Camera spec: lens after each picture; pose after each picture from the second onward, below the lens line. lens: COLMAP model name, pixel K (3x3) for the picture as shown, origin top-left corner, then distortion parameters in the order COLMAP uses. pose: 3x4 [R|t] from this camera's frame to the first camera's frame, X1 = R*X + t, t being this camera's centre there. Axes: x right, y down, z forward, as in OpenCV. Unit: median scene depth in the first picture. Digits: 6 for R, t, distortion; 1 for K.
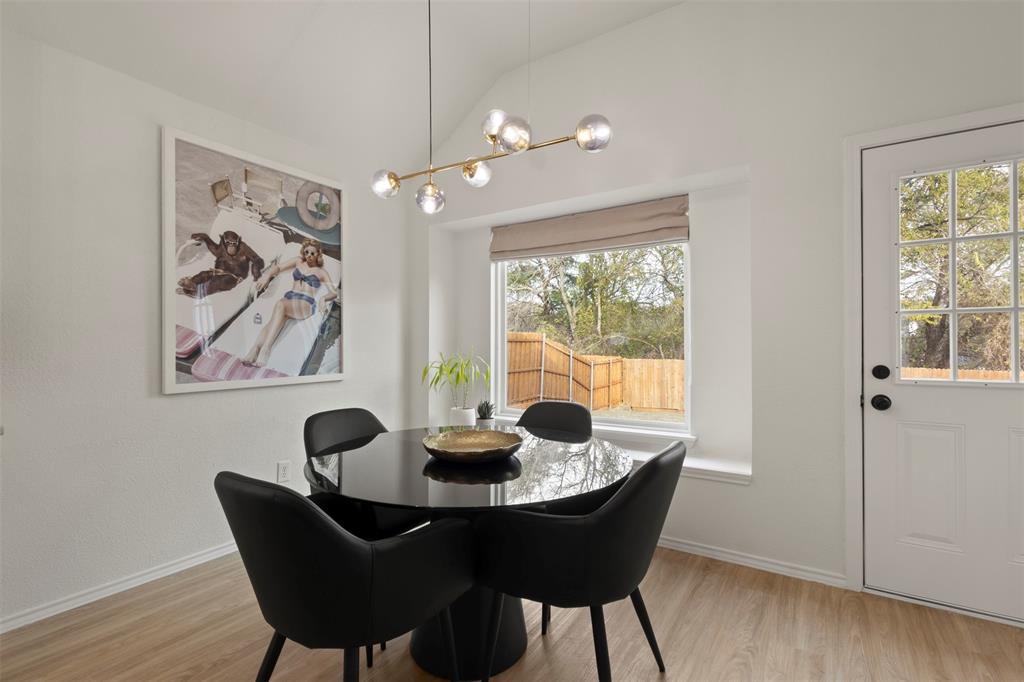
lens RADIAL K [[474.7, 0, 508.6], [0, 474.7, 338.6], [0, 0, 1]] dist [0.000294, -0.000146]
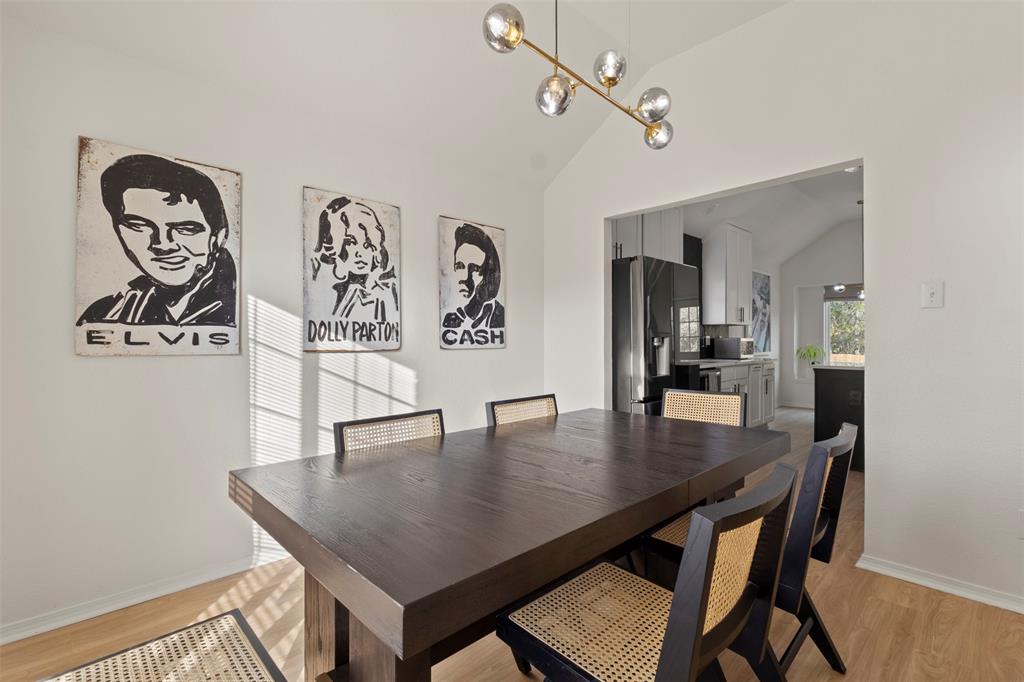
lens RADIAL K [[474.7, 0, 507.5], [0, 474.7, 341.8], [0, 0, 1]] dist [0.000294, -0.000146]
pose [[0.975917, 0.001702, -0.218136, -1.306921], [0.001132, 0.999917, 0.012865, -0.010691], [0.218139, -0.012803, 0.975834, -1.928145]]
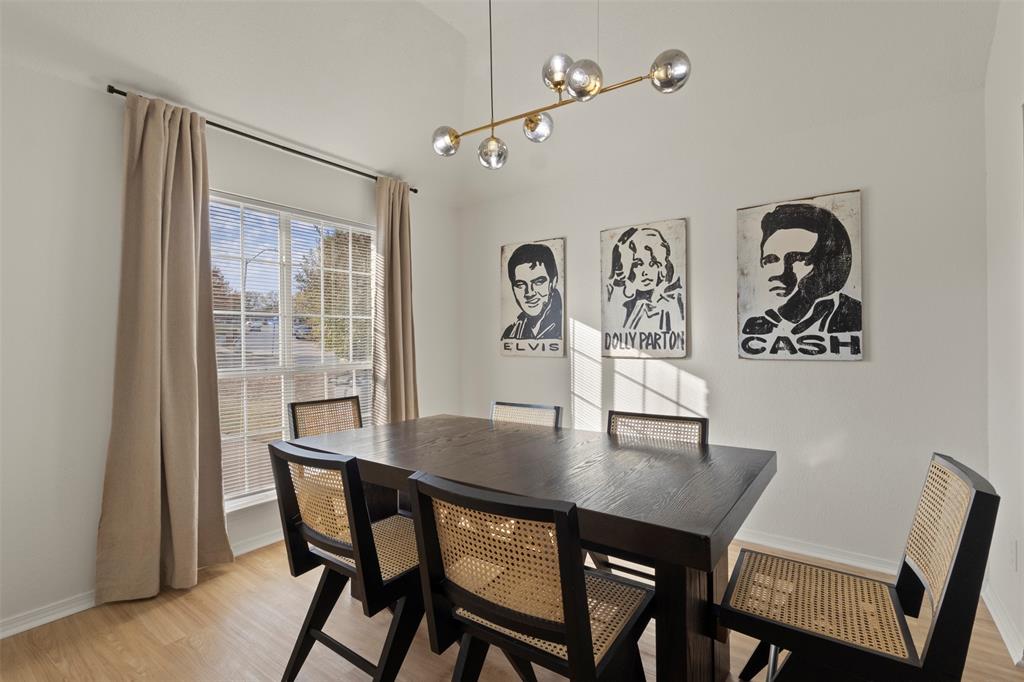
lens RADIAL K [[474.7, 0, 510.1], [0, 474.7, 338.0], [0, 0, 1]] dist [0.000294, -0.000146]
pose [[-0.048854, -0.006053, -0.998788, -0.670221], [0.015277, 0.999860, -0.006807, -0.023929], [0.998689, -0.015592, -0.048755, -1.284017]]
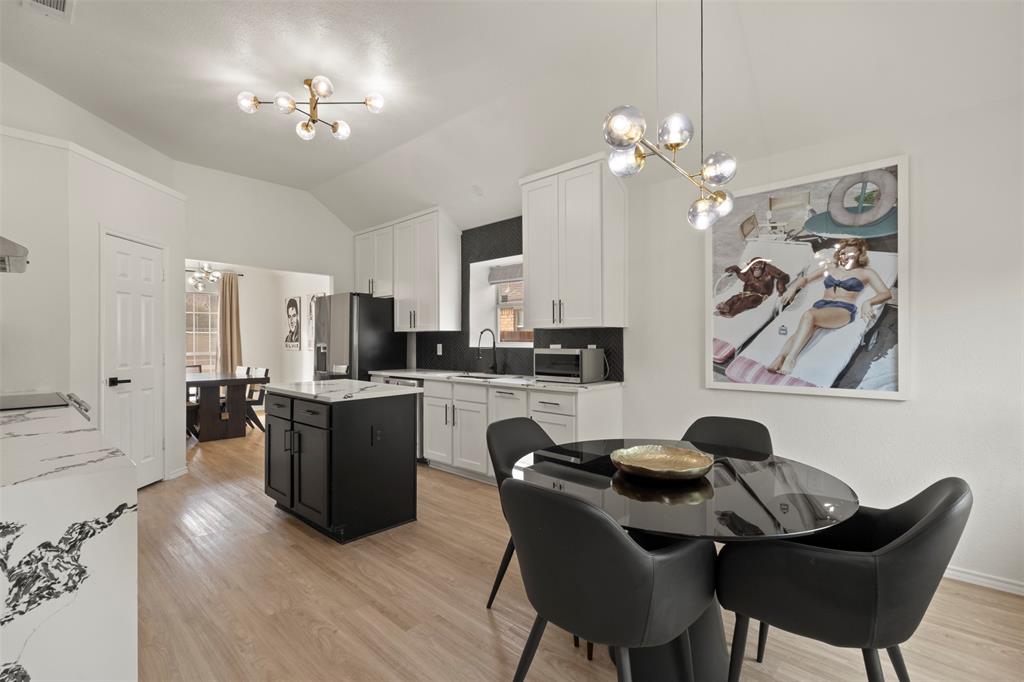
lens RADIAL K [[474.7, 0, 511.4], [0, 474.7, 340.8], [0, 0, 1]] dist [0.000294, -0.000146]
pose [[-0.175278, 0.004185, -0.984510, 0.641876], [0.012359, 0.999922, 0.002050, -0.027222], [0.984441, -0.011808, -0.175316, 0.567359]]
